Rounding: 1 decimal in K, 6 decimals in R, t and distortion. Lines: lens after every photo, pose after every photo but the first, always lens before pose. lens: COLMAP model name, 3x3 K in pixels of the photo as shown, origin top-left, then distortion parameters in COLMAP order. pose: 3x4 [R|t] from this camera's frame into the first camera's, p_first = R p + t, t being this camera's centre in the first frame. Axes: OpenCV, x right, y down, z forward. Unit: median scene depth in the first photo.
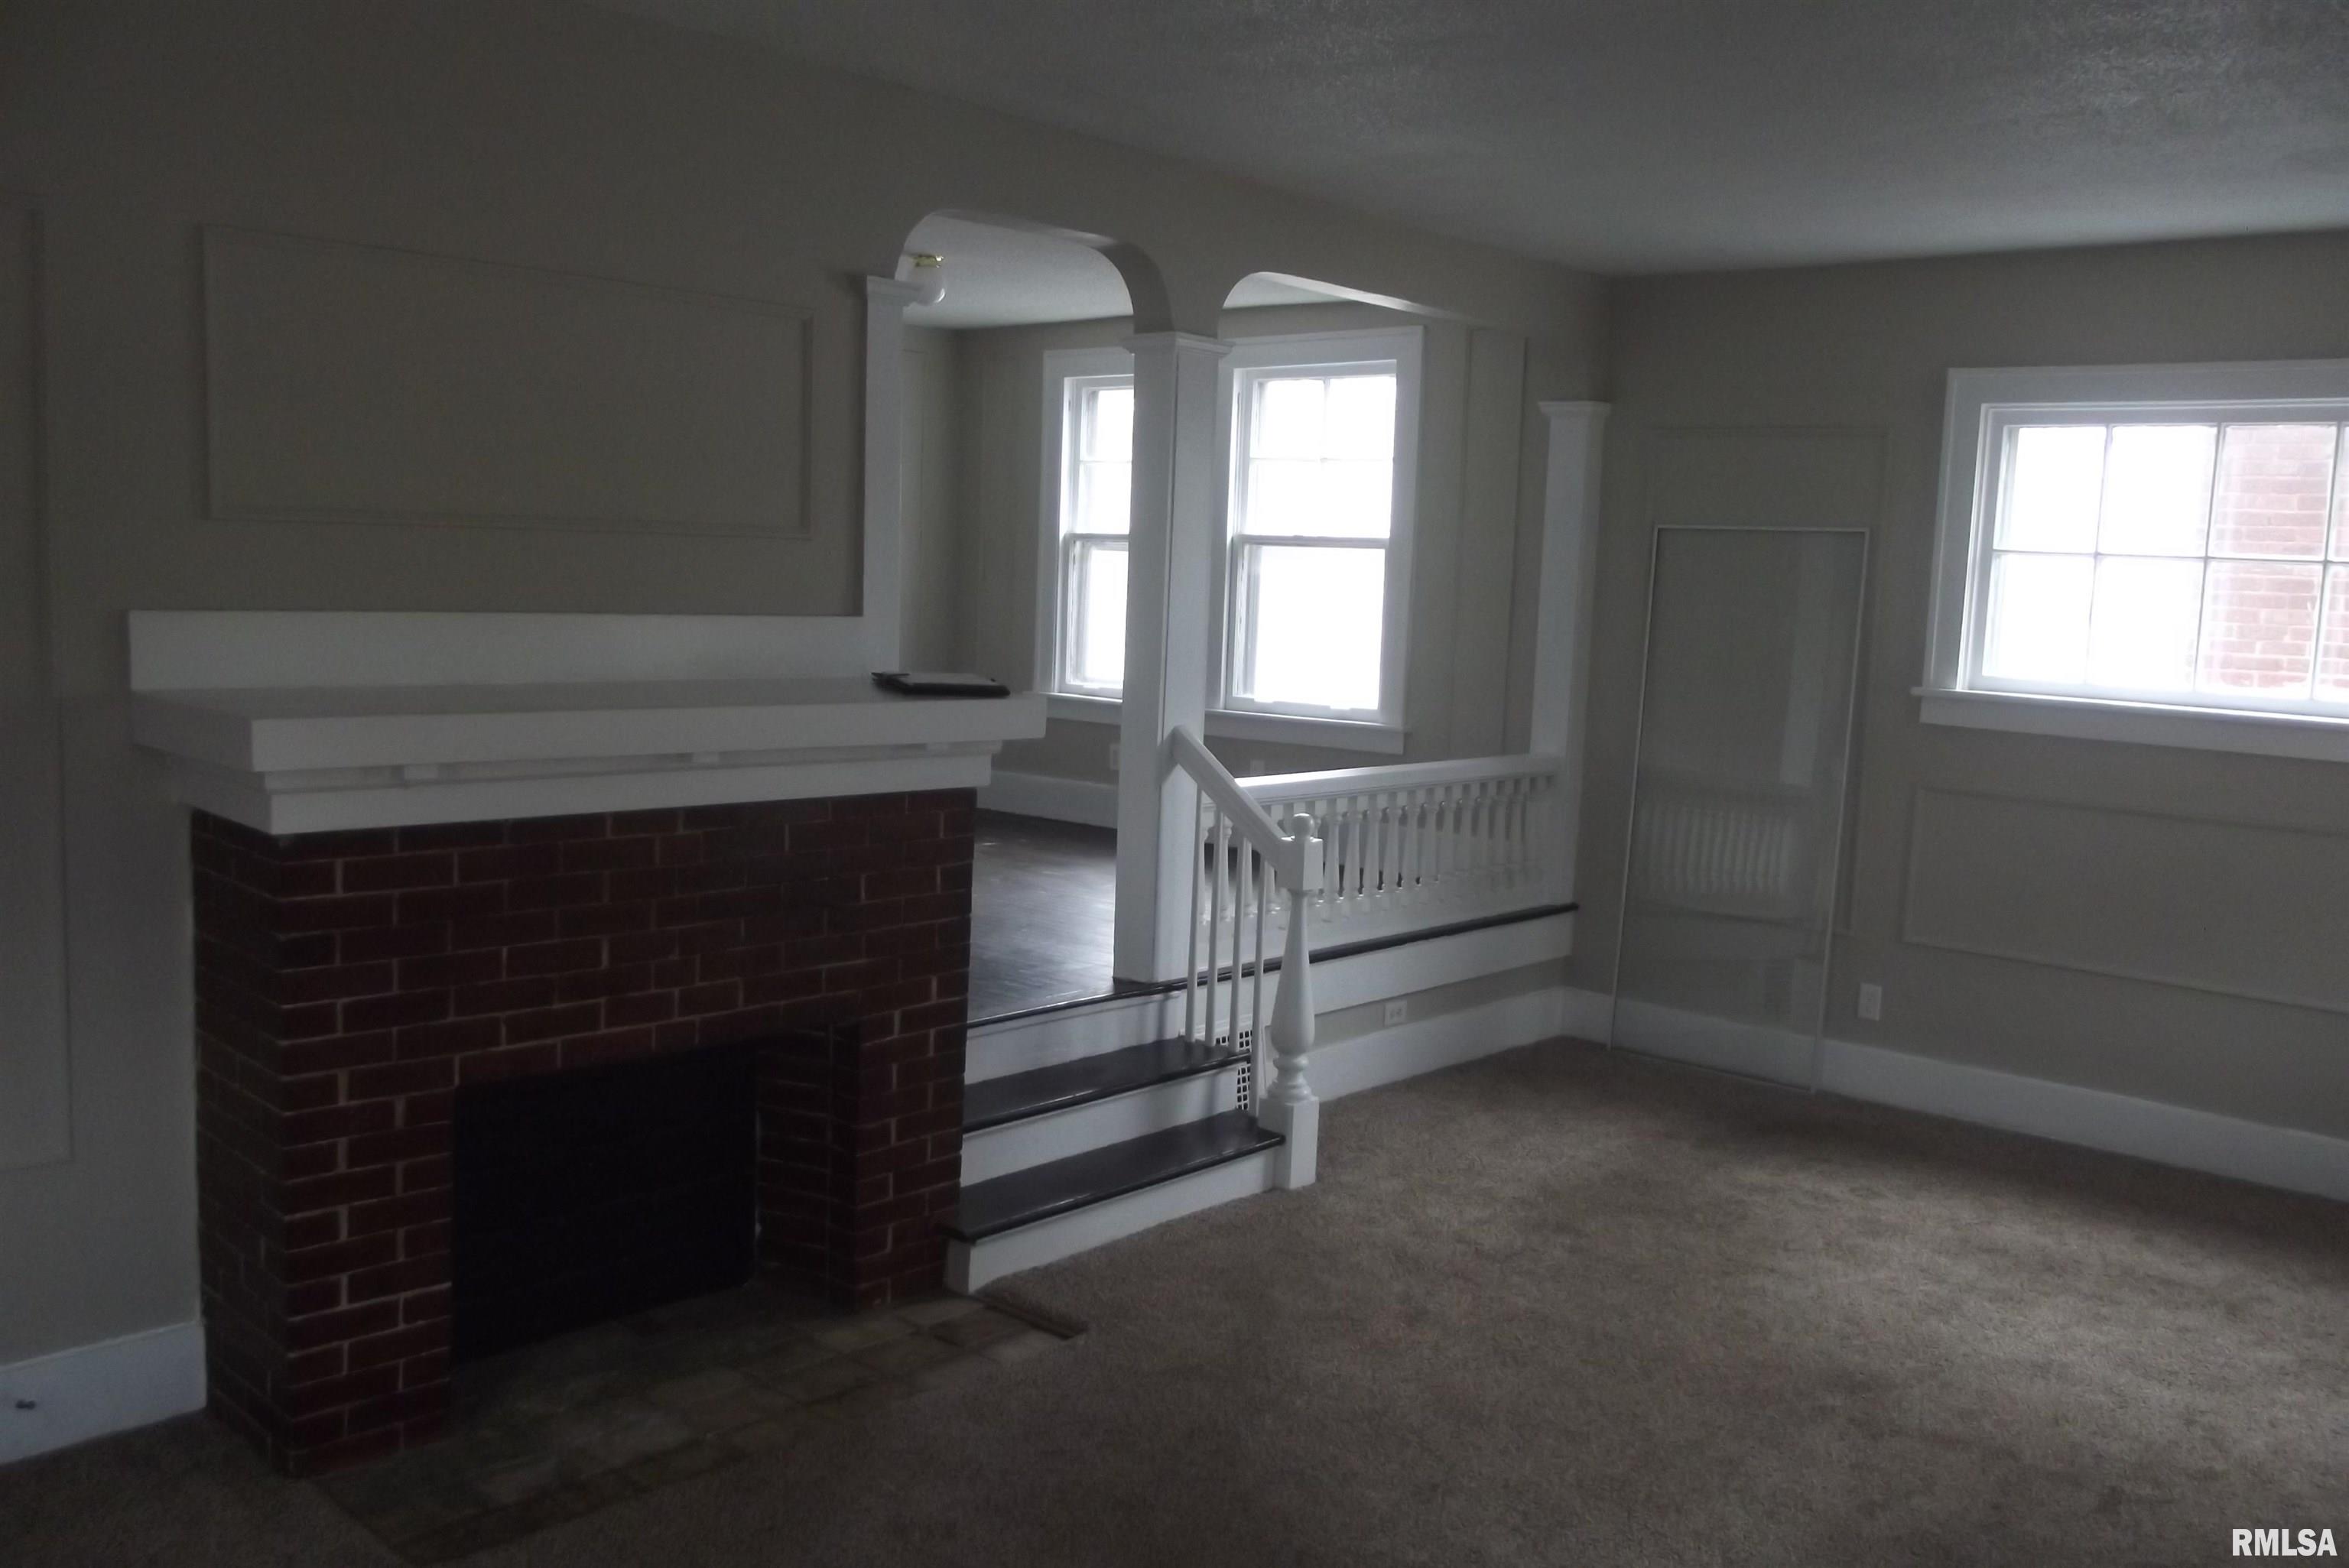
lens RADIAL K [[1974.2, 0, 1172.8], [0, 1974.2, 795.4], [0, 0, 1]] dist [-0.049984, 0.030307]
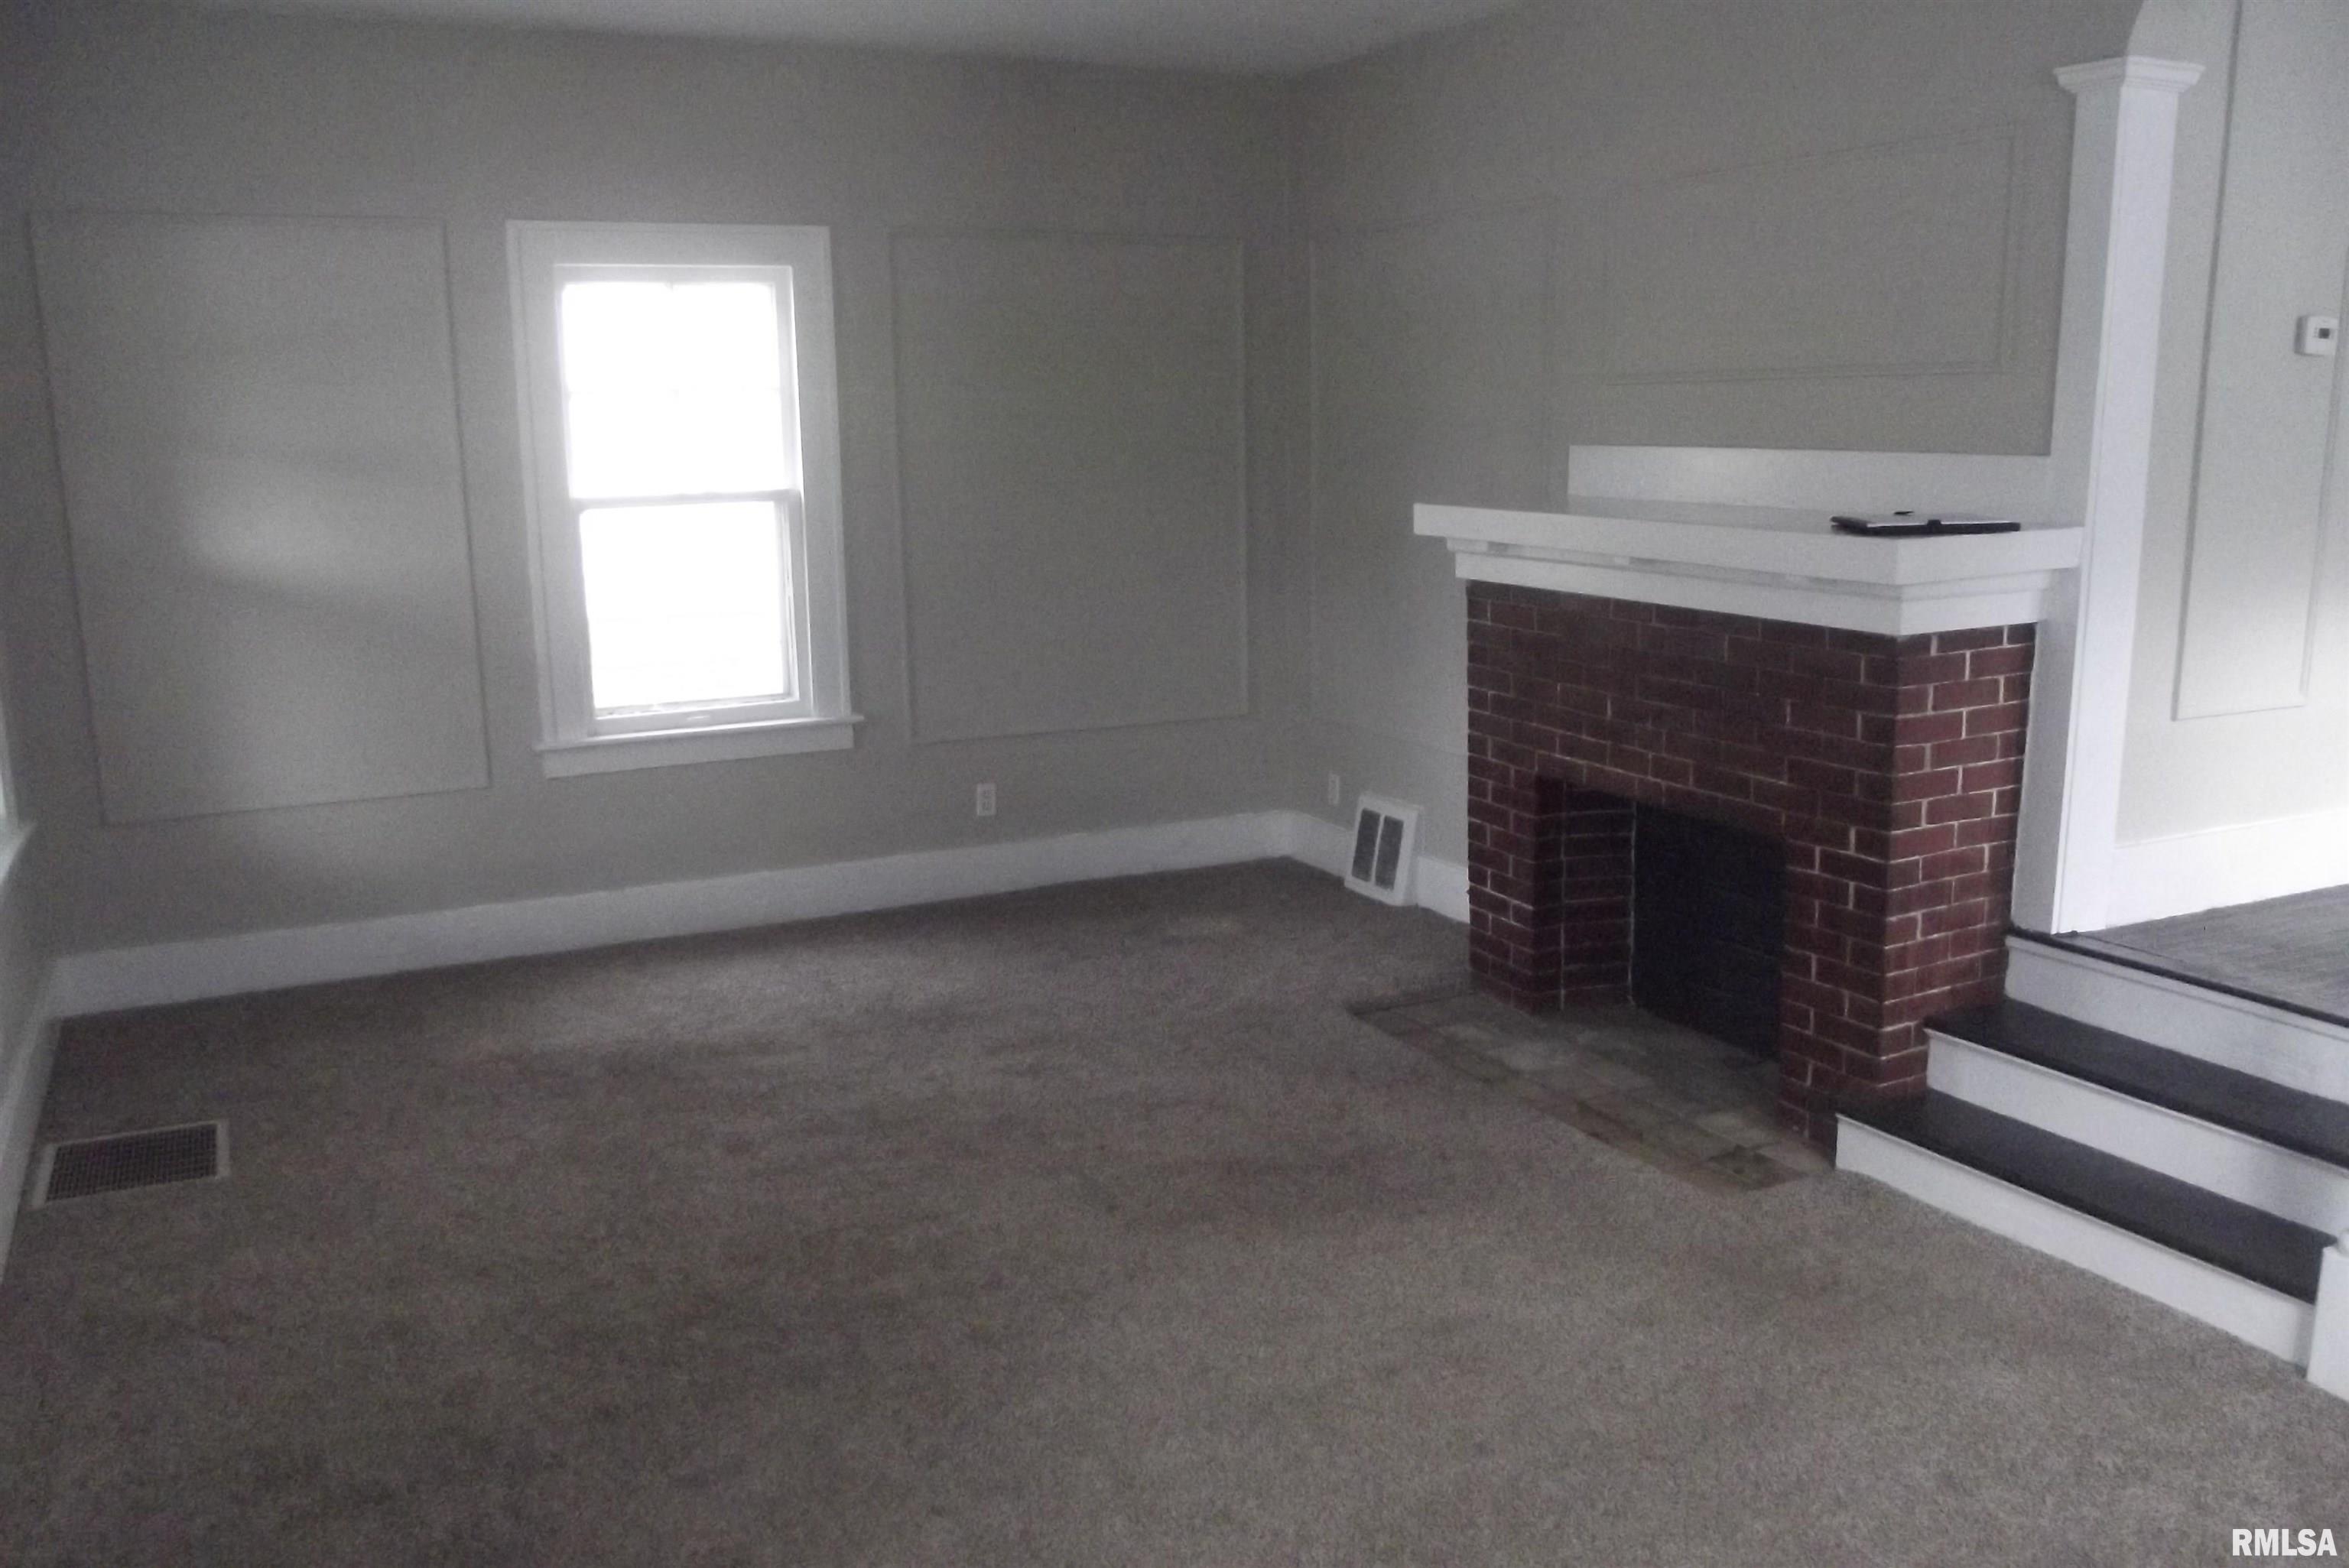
lens RADIAL K [[1974.2, 0, 1180.4], [0, 1974.2, 803.2], [0, 0, 1]] dist [-0.049984, 0.030307]
pose [[-0.357168, 0.144424, -0.922807, 0.921861], [-0.116060, 0.973455, 0.197271, -0.073839], [0.926802, 0.177560, -0.330925, 1.060755]]
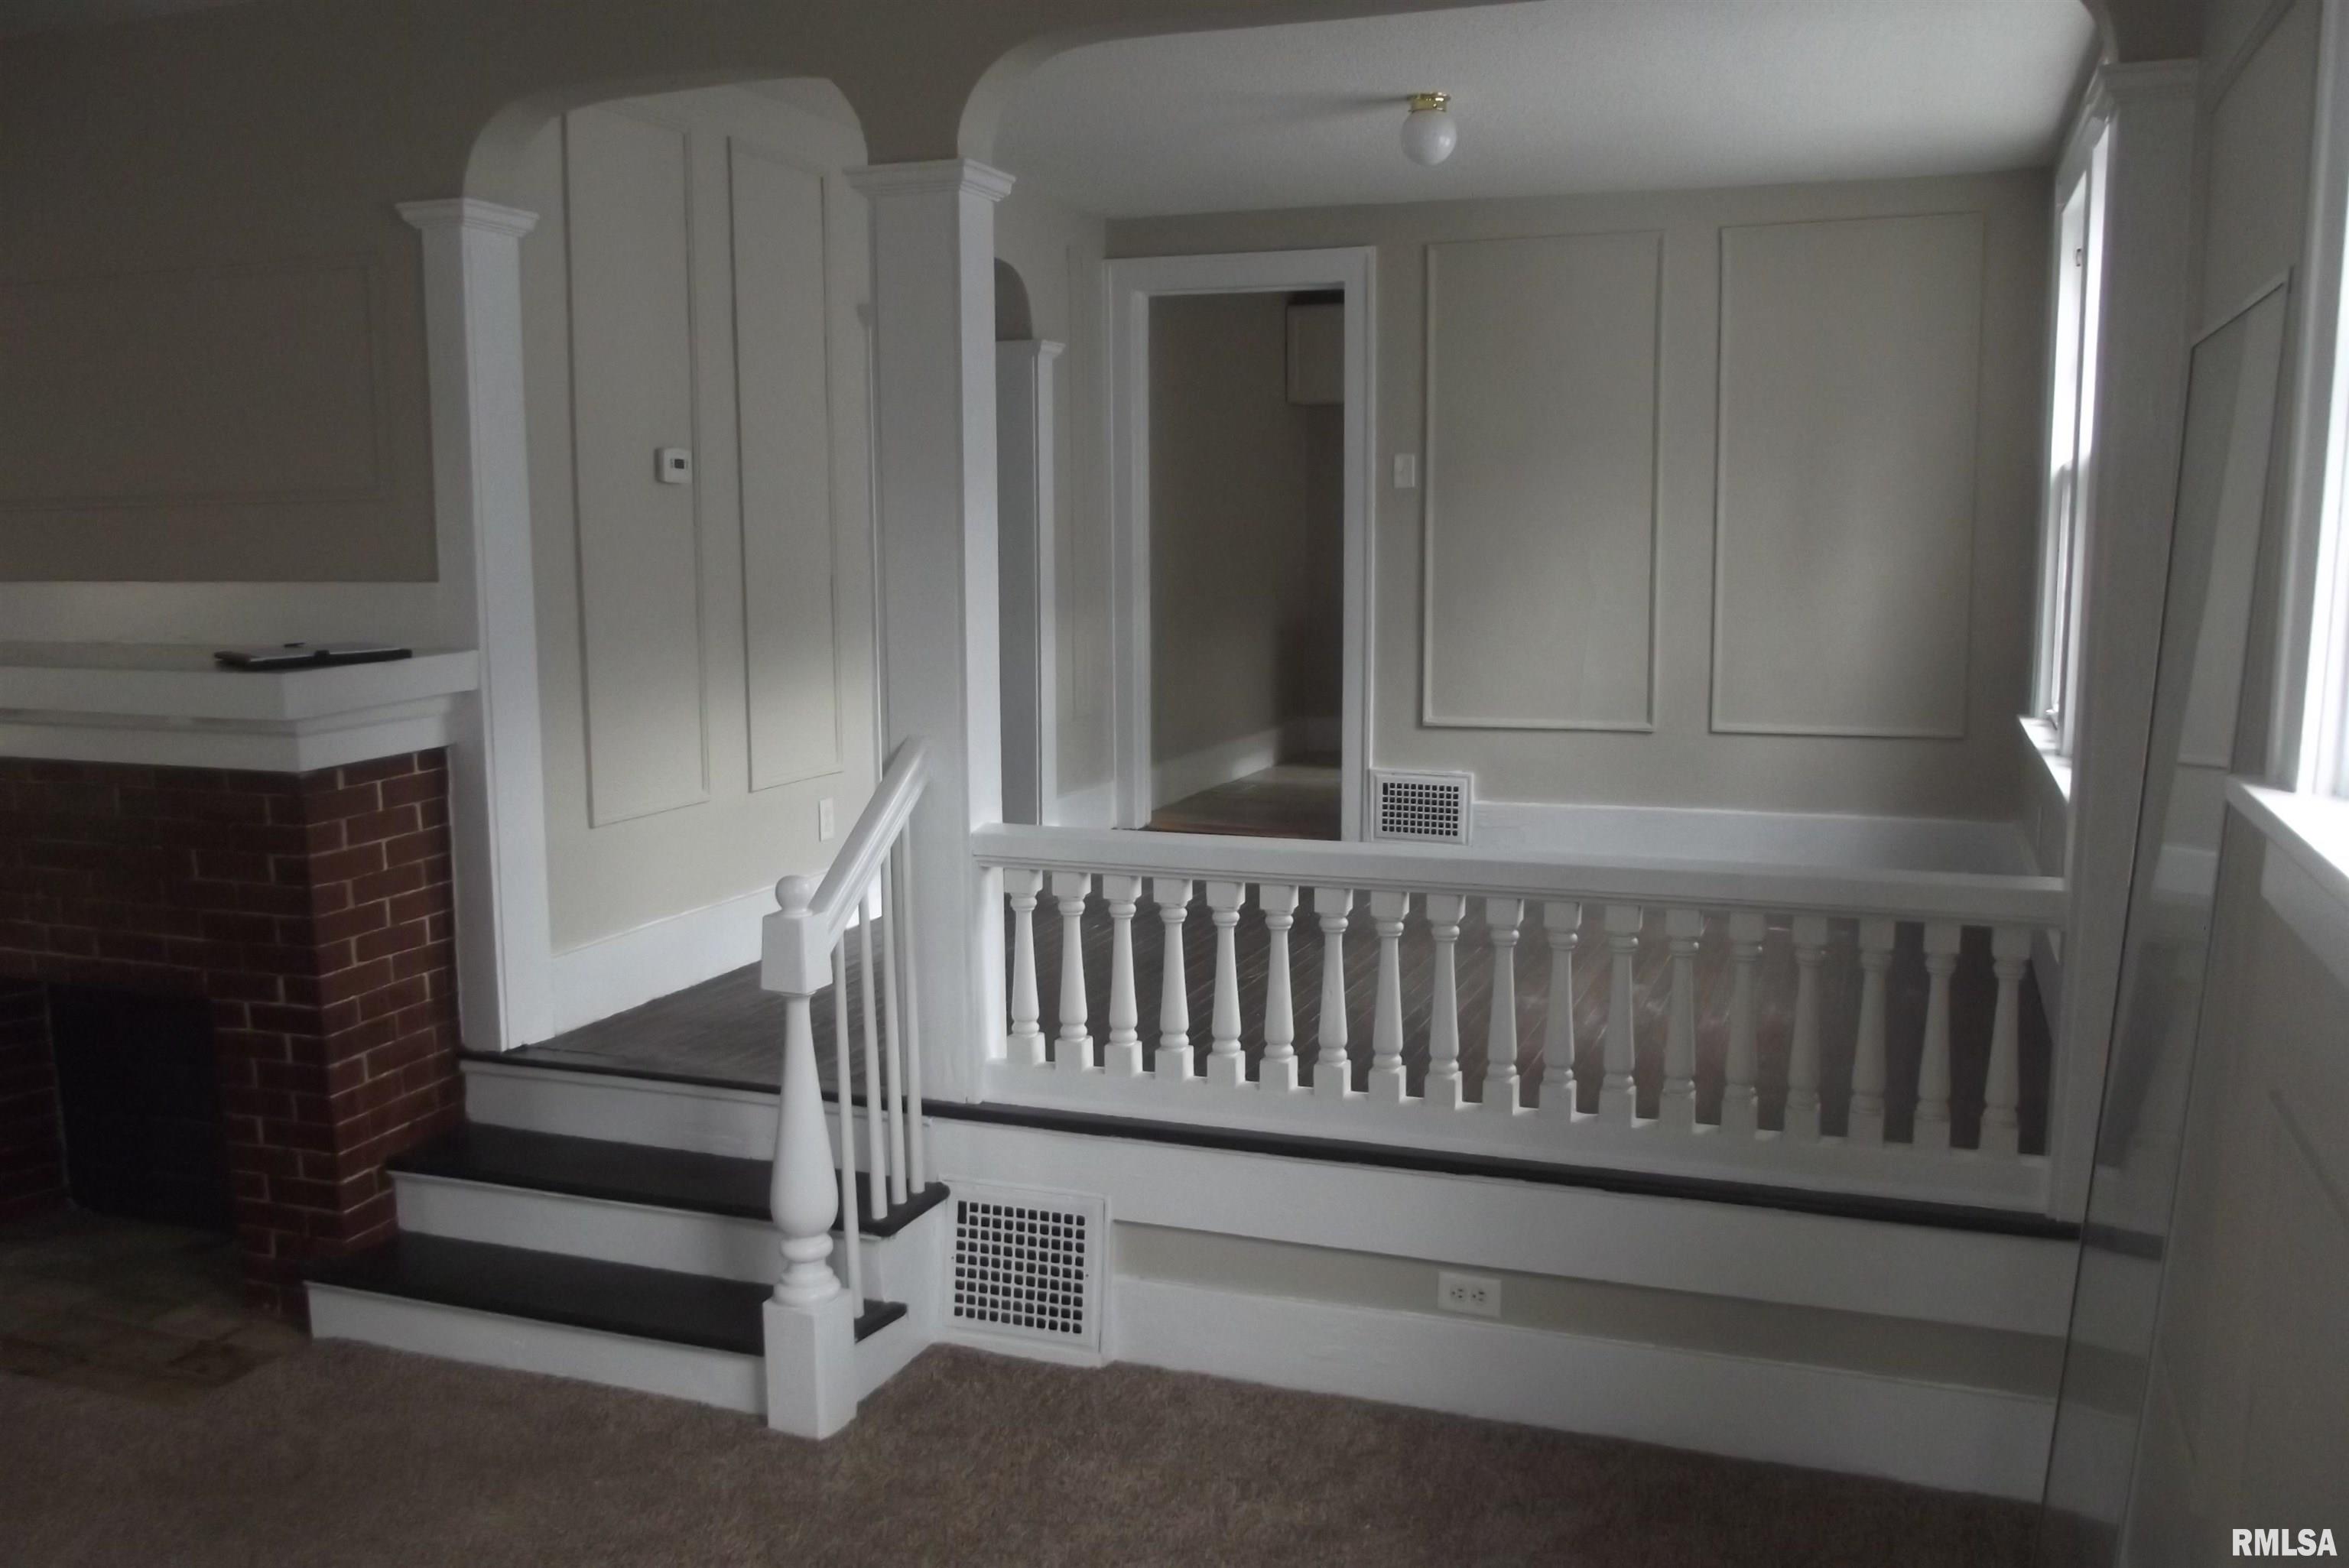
lens RADIAL K [[1974.2, 0, 1170.3], [0, 1974.2, 788.9], [0, 0, 1]] dist [-0.049984, 0.030307]
pose [[0.354251, 0.080520, -0.931678, 0.900412], [-0.084098, 0.994992, 0.054015, -0.081234], [0.931361, 0.059217, 0.359248, 1.105449]]
